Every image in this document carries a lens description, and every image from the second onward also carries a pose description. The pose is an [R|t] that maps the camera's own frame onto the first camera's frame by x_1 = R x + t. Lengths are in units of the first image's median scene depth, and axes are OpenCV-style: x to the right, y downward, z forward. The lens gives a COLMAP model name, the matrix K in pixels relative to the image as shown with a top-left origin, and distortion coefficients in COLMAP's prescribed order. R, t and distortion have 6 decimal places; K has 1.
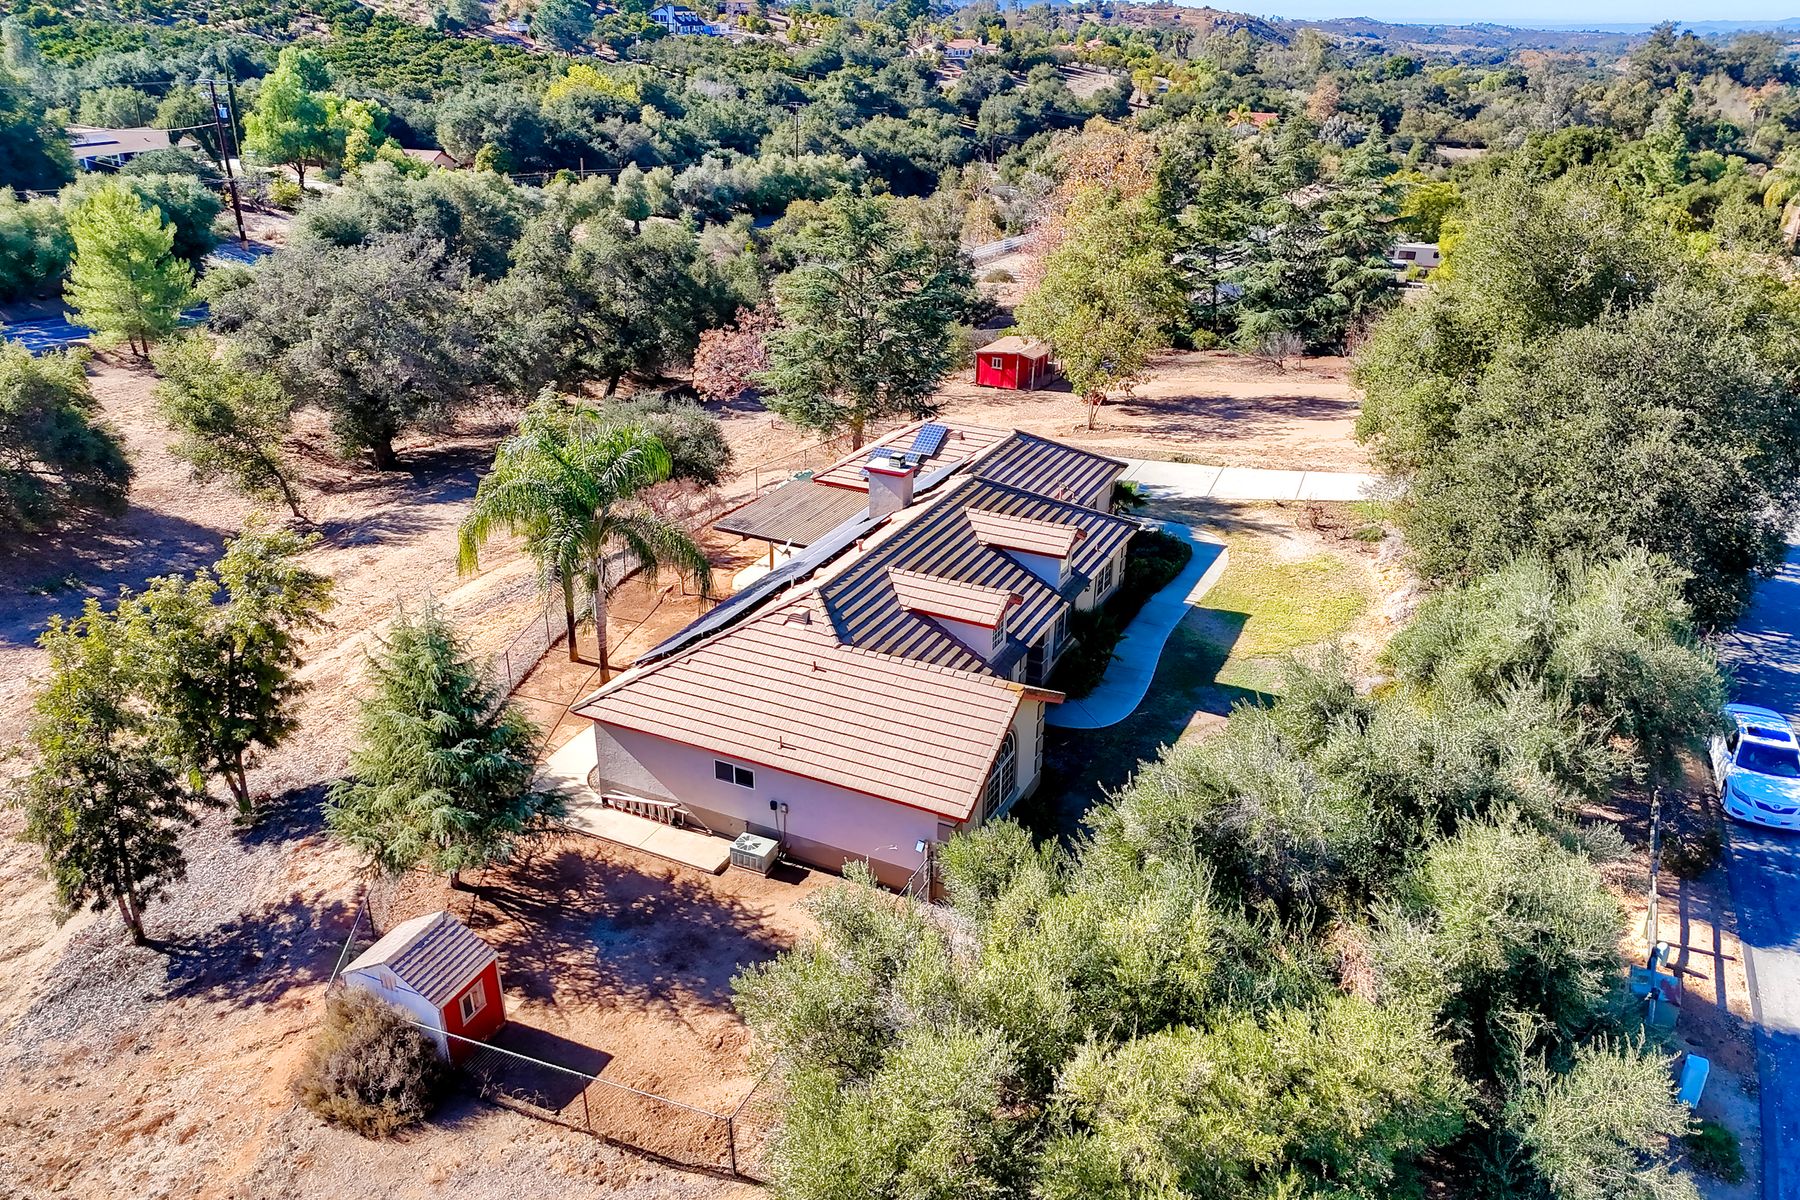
lens RADIAL K [[1318.2, 0, 906.8], [0, 1318.2, 589.2], [0, 0, 1]] dist [0.070827, -0.060420]
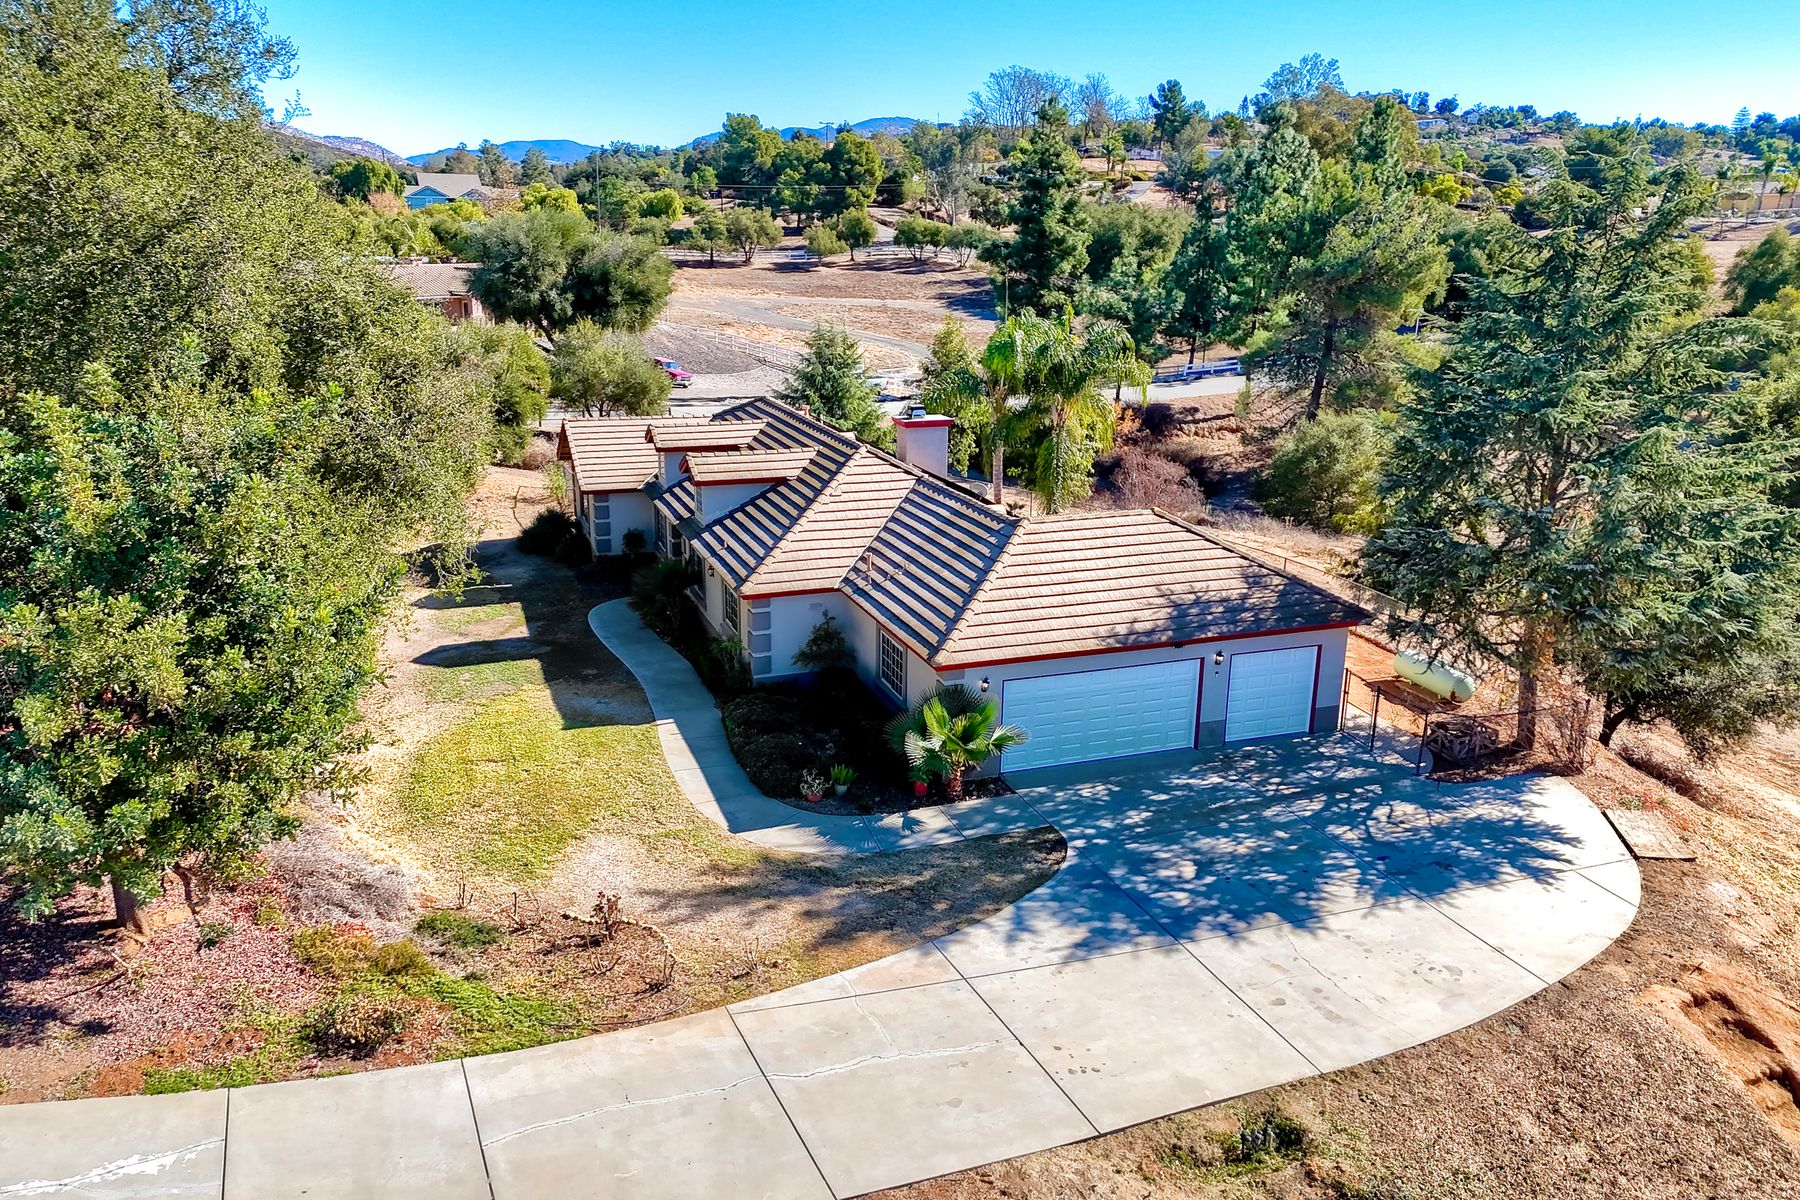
lens RADIAL K [[1318.2, 0, 906.8], [0, 1318.2, 589.2], [0, 0, 1]] dist [0.070827, -0.060420]
pose [[-0.689044, 0.170338, -0.704416, 0.644788], [-0.314595, 0.805328, 0.502470, -0.449752], [0.652876, 0.567830, -0.501319, 1.533272]]
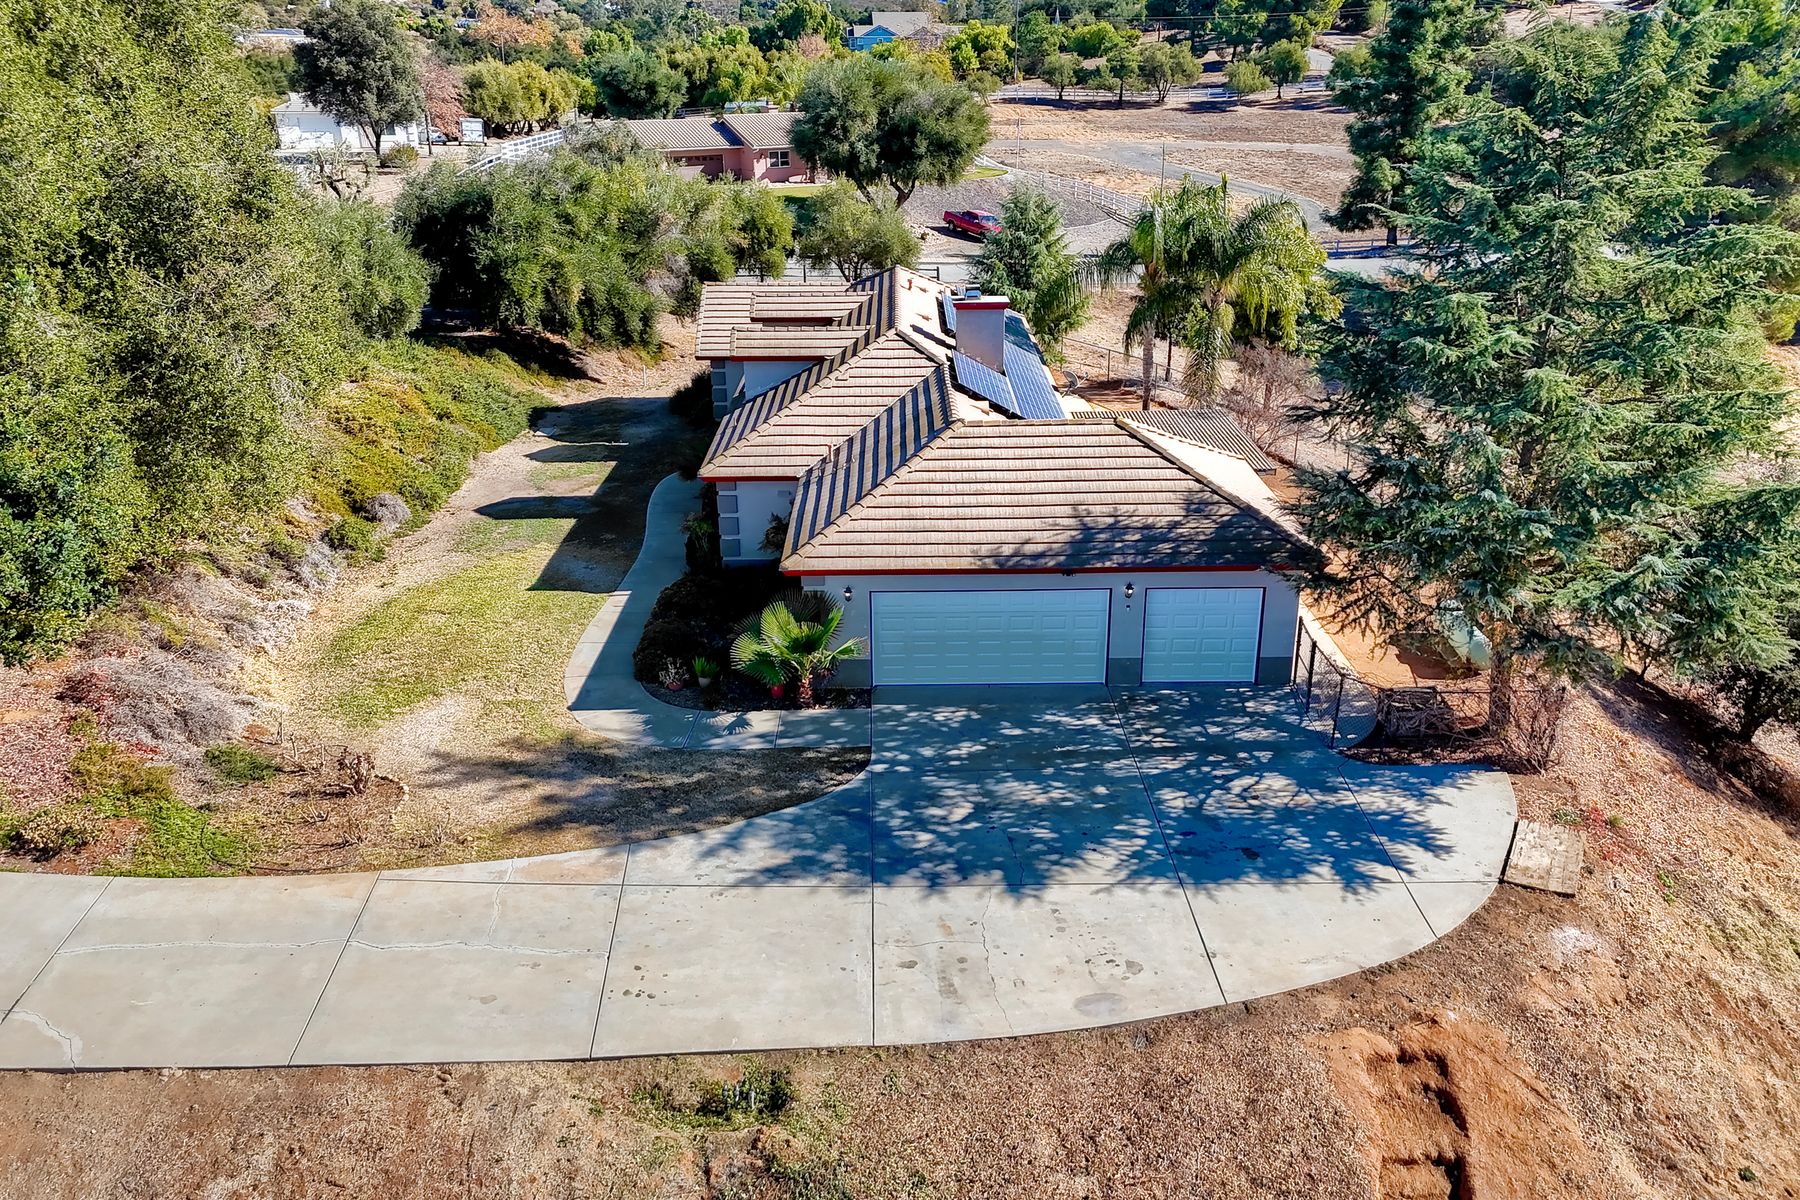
lens RADIAL K [[1353.9, 0, 930.8], [0, 1353.9, 570.5], [0, 0, 1]] dist [0.076729, -0.073688]
pose [[-0.888294, 0.150886, -0.433782, 0.416527], [-0.196741, 0.728432, 0.656262, -0.533615], [0.415001, 0.668296, -0.617377, 1.662992]]
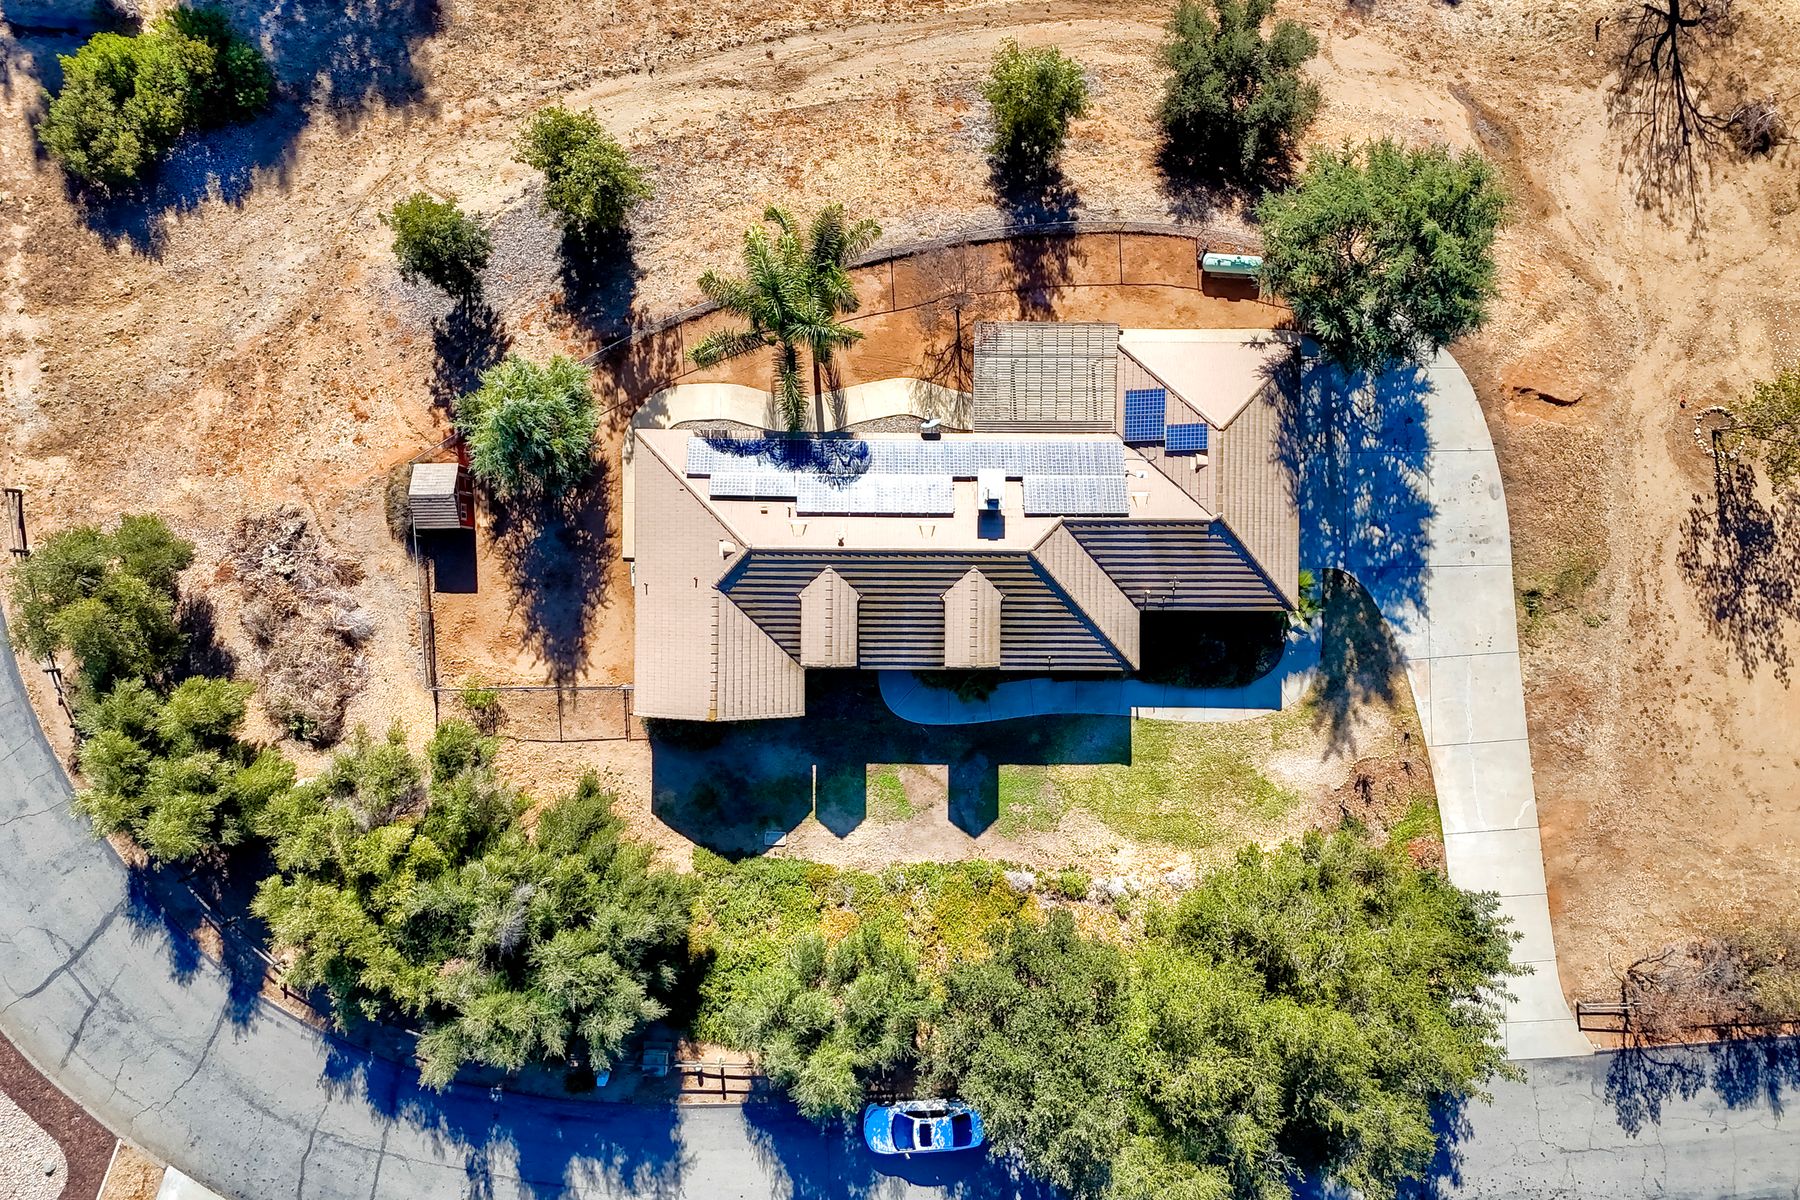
lens RADIAL K [[1318.2, 0, 906.8], [0, 1318.2, 589.2], [0, 0, 1]] dist [0.070827, -0.060420]
pose [[0.429756, 0.902939, 0.003271, 0.031101], [-0.382824, 0.178923, 0.906329, -1.108082], [0.817775, -0.390752, 0.422560, 0.439068]]
